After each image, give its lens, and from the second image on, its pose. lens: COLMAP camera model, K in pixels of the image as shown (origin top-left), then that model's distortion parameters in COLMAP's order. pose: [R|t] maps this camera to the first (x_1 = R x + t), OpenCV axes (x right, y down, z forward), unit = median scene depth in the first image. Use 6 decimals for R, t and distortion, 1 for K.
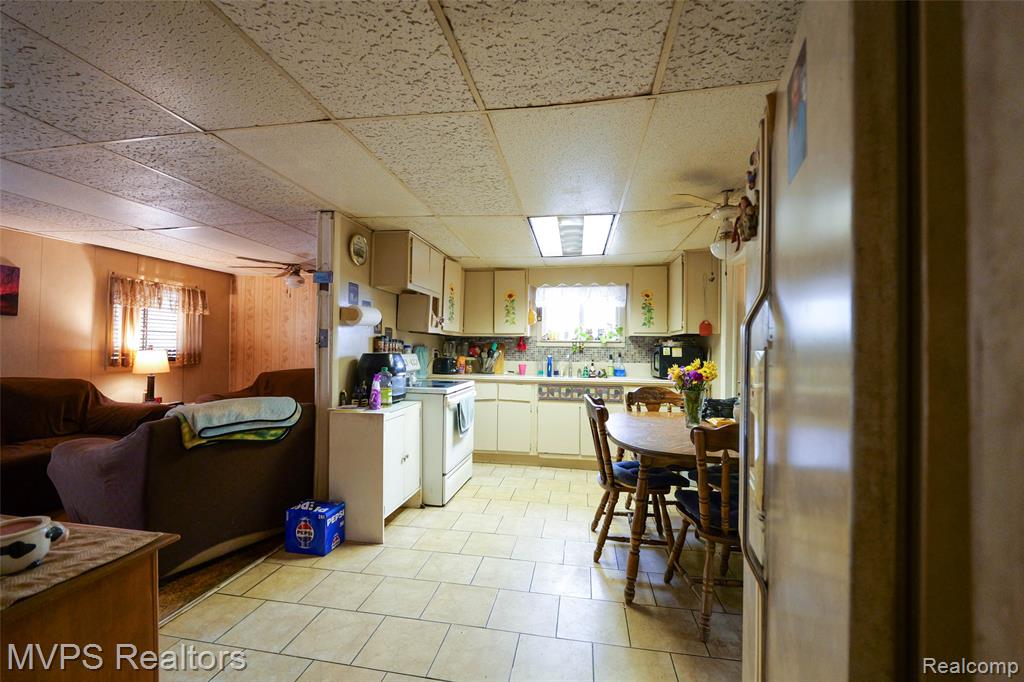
lens RADIAL K [[395.2, 0, 508.9], [0, 395.2, 336.9], [0, 0, 1]] dist [-0.010146, 0.000578]
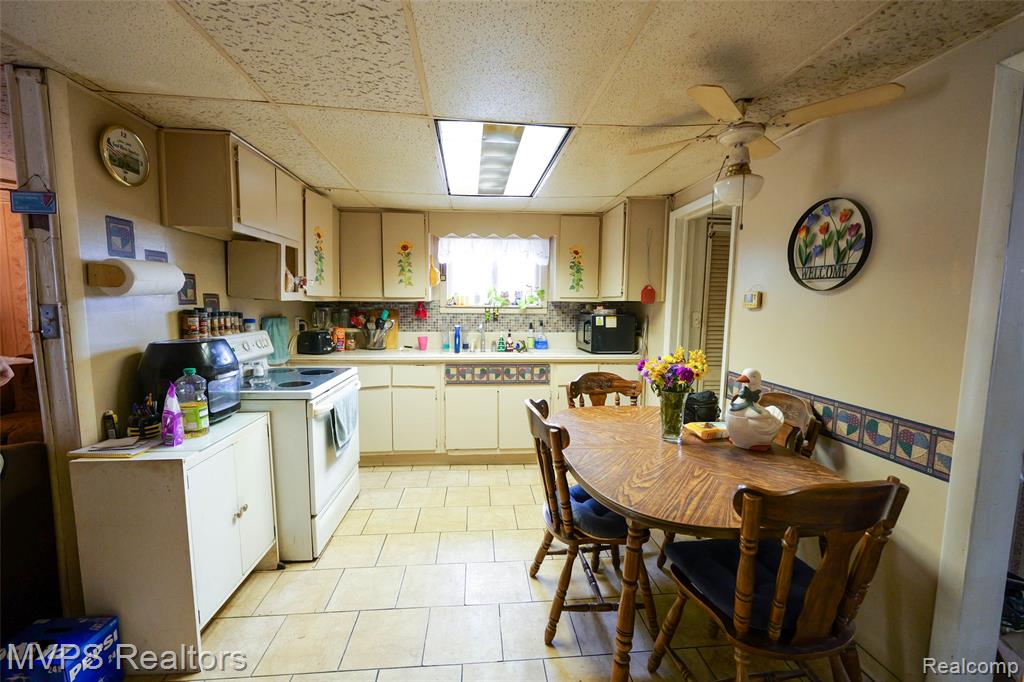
lens RADIAL K [[395.2, 0, 508.9], [0, 395.2, 336.9], [0, 0, 1]] dist [-0.010146, 0.000578]
pose [[0.964450, -0.027735, 0.262806, -0.008833], [-0.003967, 0.992846, 0.119336, -0.031346], [-0.264236, -0.116136, 0.957440, 0.255820]]
